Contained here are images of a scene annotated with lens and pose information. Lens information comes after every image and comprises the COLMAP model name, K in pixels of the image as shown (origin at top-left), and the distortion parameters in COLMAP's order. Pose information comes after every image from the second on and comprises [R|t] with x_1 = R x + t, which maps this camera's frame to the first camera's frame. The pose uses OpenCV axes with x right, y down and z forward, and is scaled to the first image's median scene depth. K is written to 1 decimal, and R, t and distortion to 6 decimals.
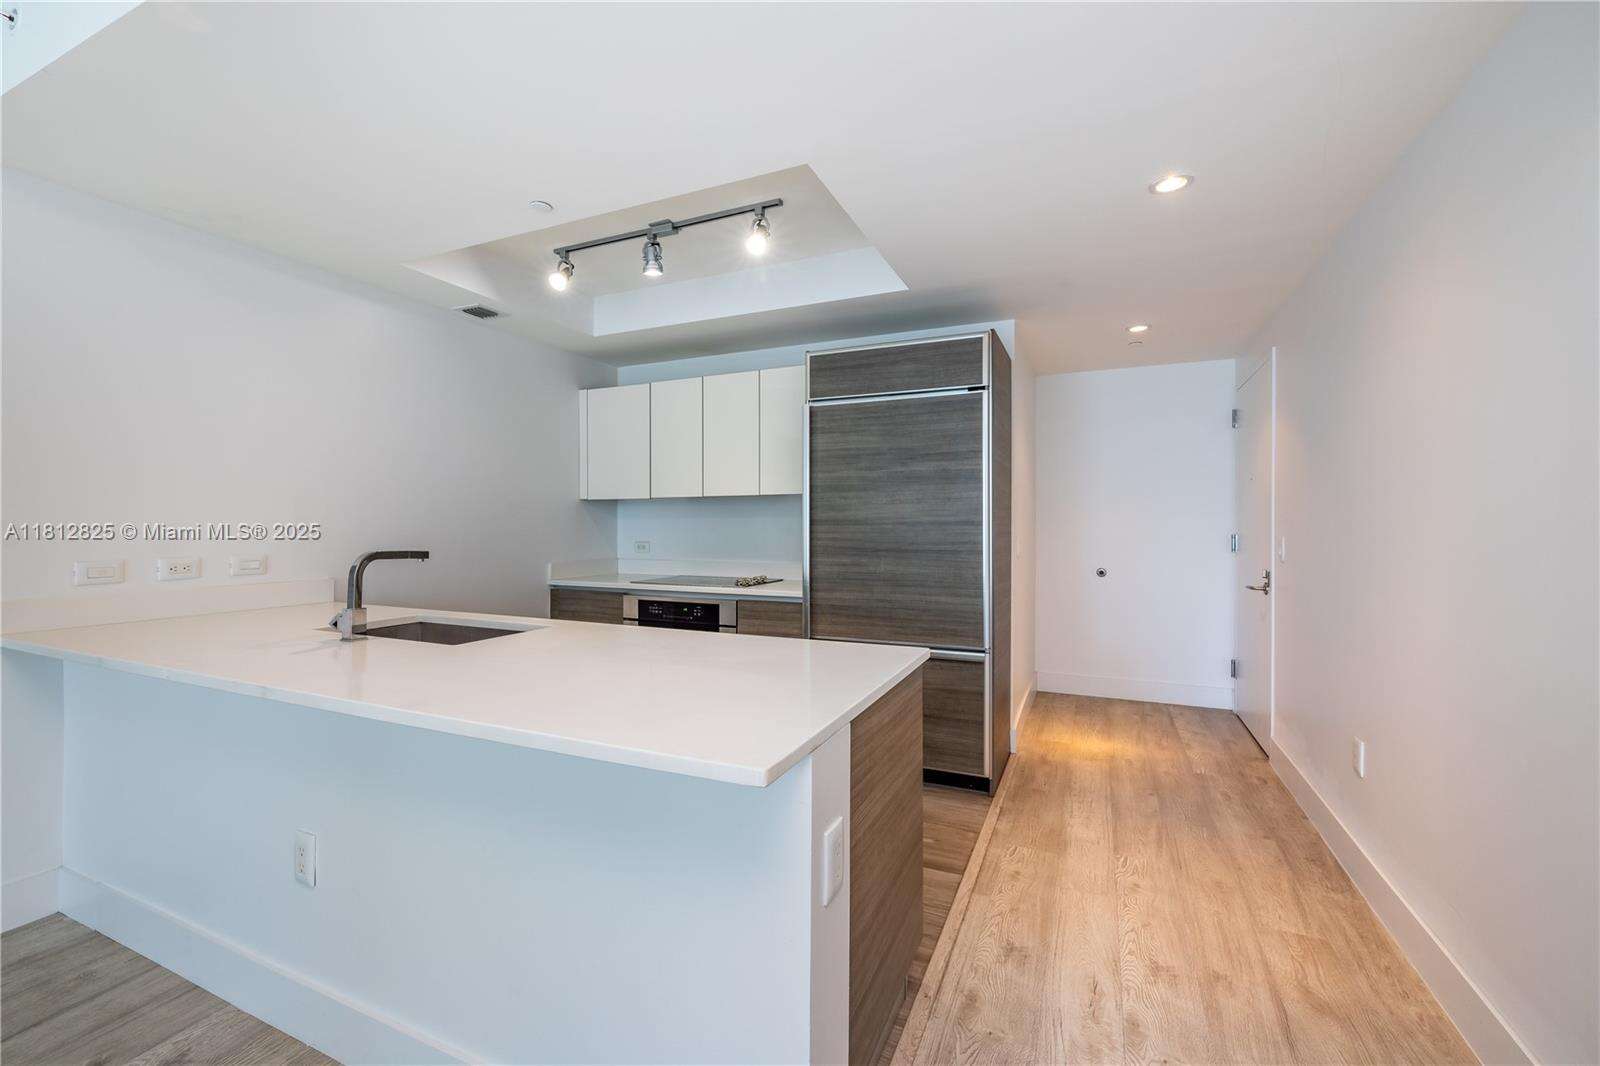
lens RADIAL K [[664.5, 0, 799.7], [0, 664.5, 523.0], [0, 0, 1]] dist [0.000425, -0.000216]
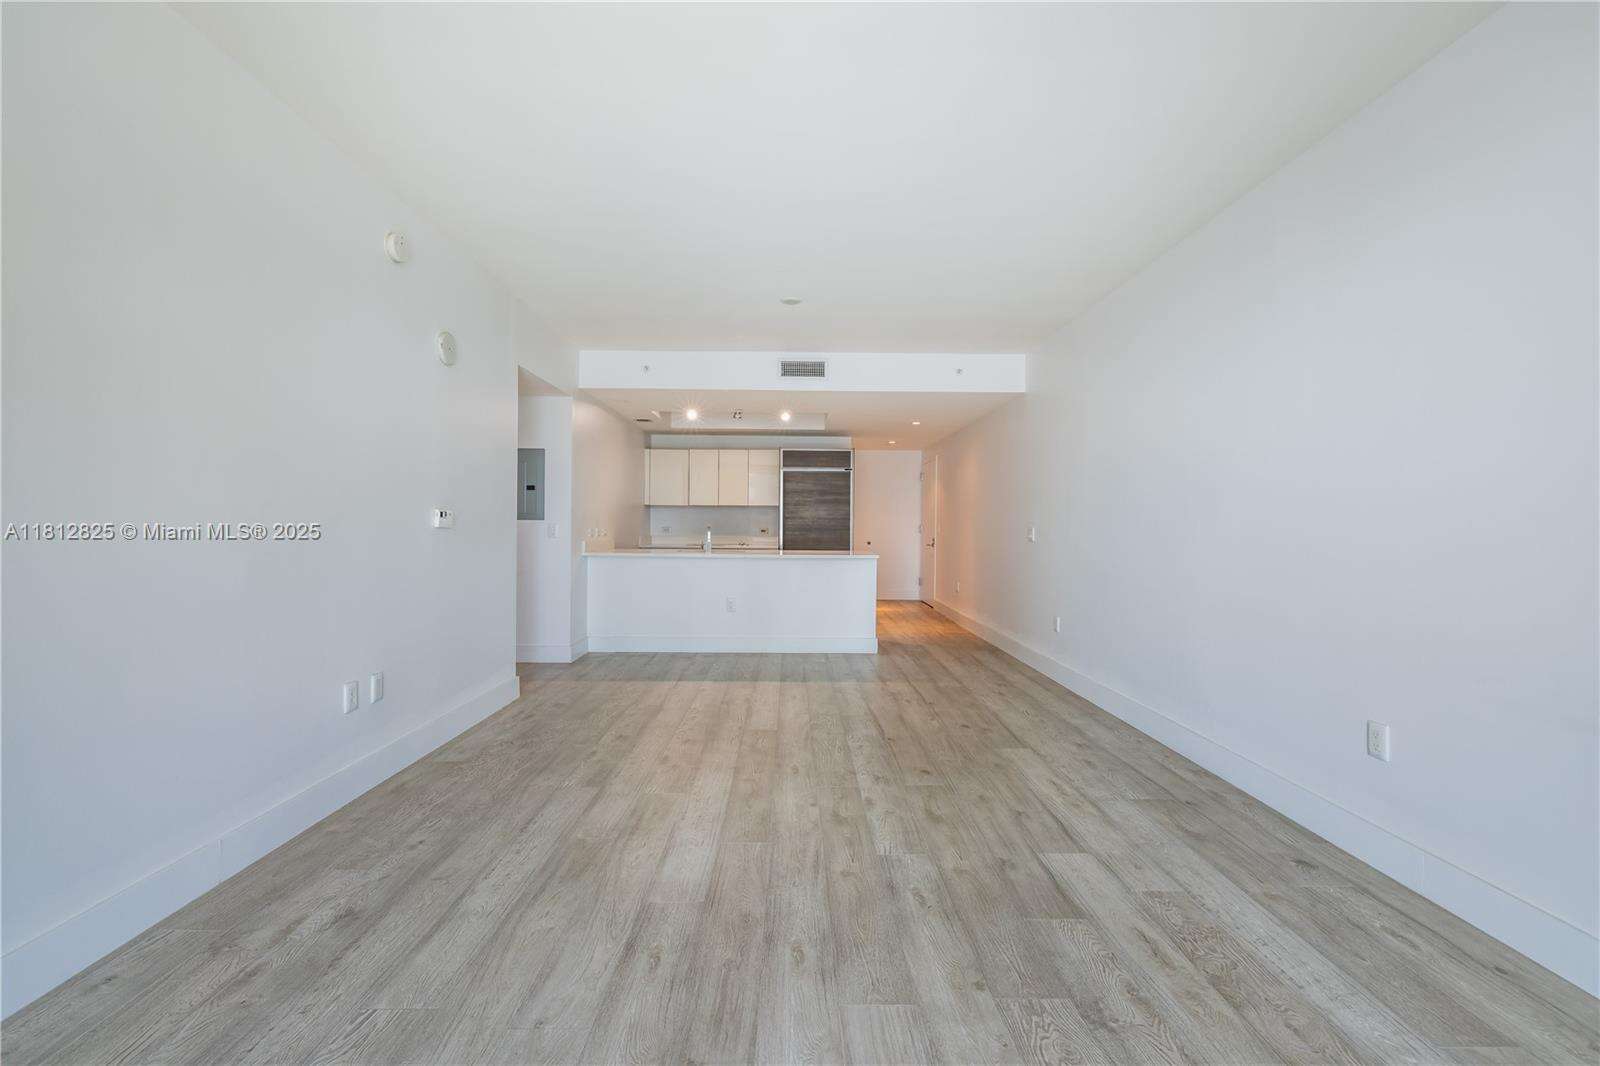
lens RADIAL K [[664.5, 0, 805.6], [0, 664.5, 535.6], [0, 0, 1]] dist [0.000425, -0.000216]
pose [[0.902194, 0.002302, 0.431324, -1.007705], [-0.010455, 0.999809, 0.016534, 0.024664], [-0.431203, -0.019426, 0.902046, -1.312427]]
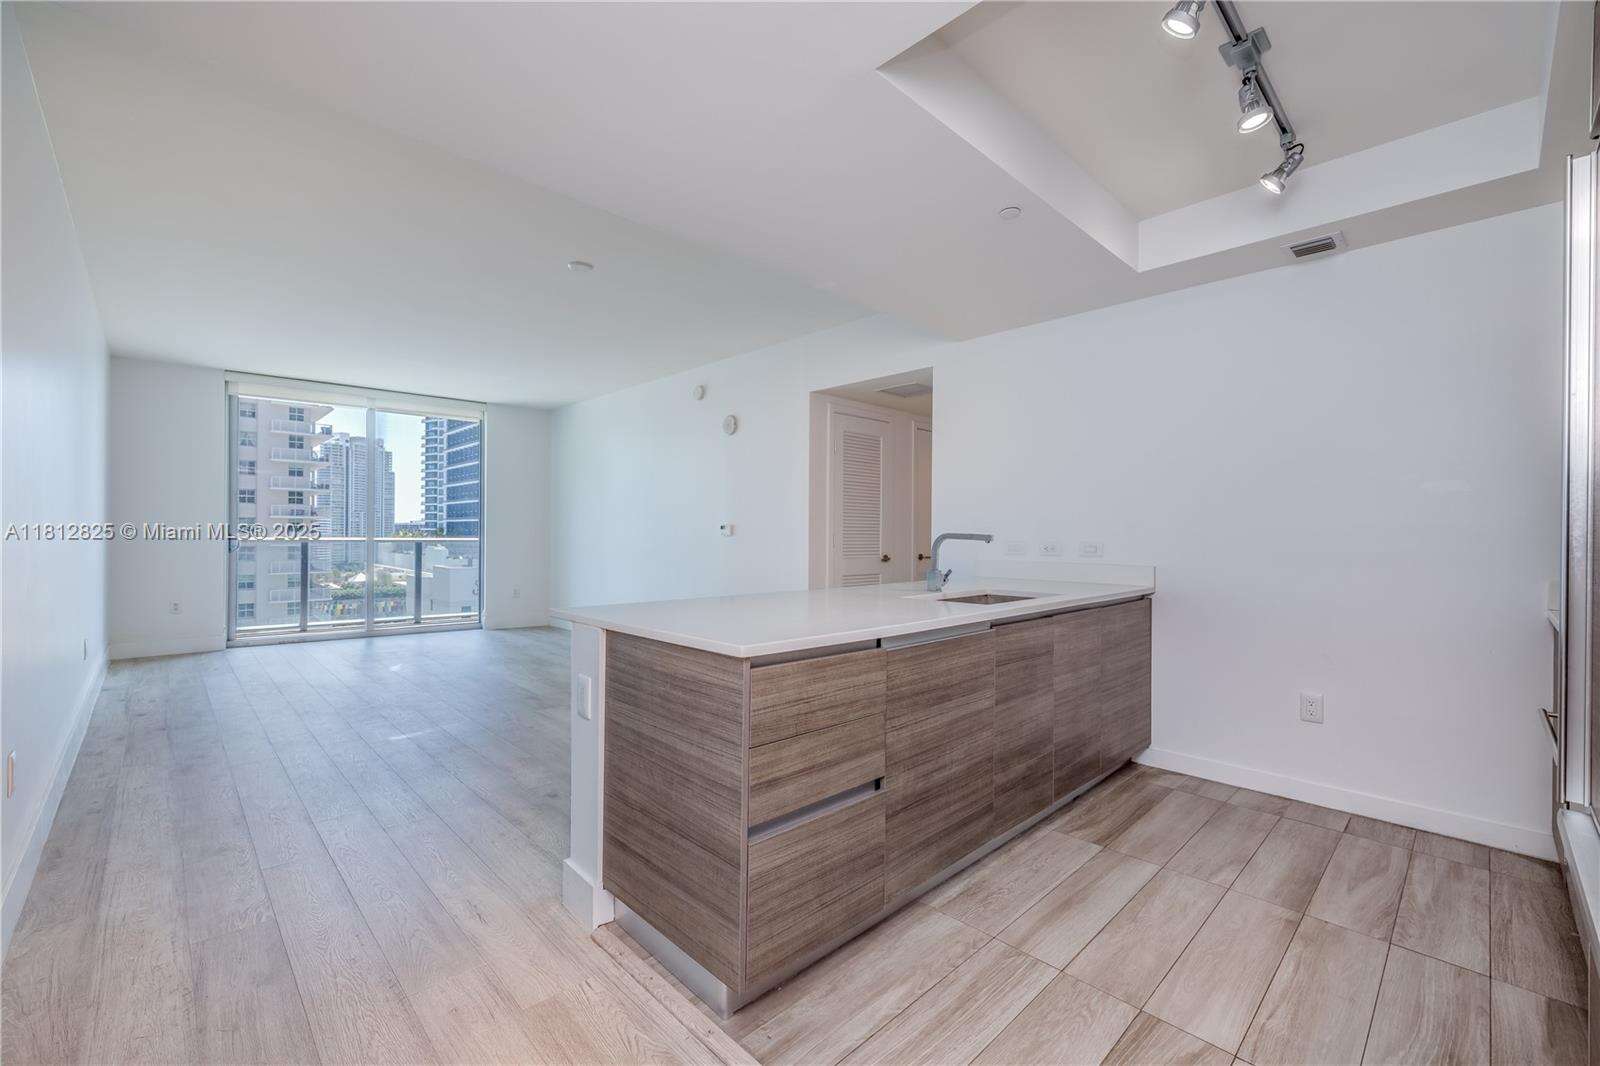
lens RADIAL K [[676.7, 0, 810.0], [0, 676.7, 527.1], [0, 0, 1]] dist [0.010619, 0.000385]
pose [[-0.367493, -0.011273, -0.929958, 0.521112], [-0.002543, 0.999935, -0.011117, 0.028189], [0.930023, -0.001720, -0.367498, 0.767905]]
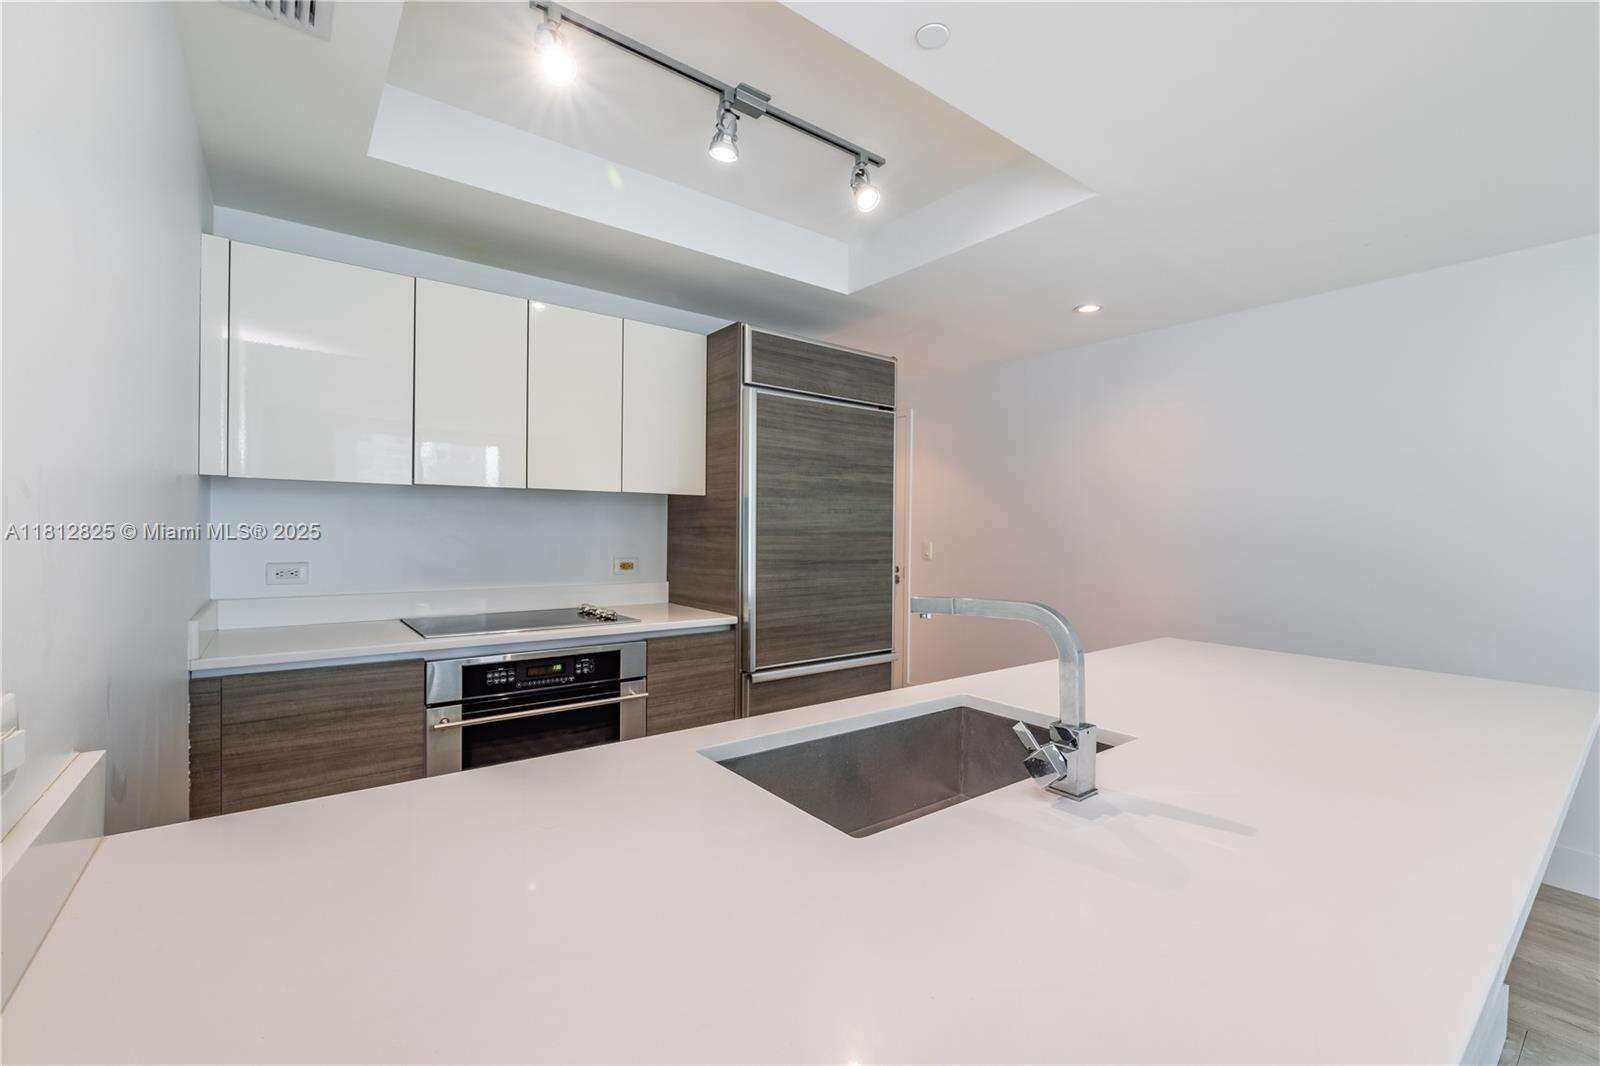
lens RADIAL K [[664.5, 0, 803.9], [0, 664.5, 530.5], [0, 0, 1]] dist [0.000425, -0.000216]
pose [[0.484933, 0.003428, 0.874545, -0.698076], [-0.014075, 0.999893, 0.003885, -0.006888], [-0.874438, -0.014193, 0.484930, 0.557790]]
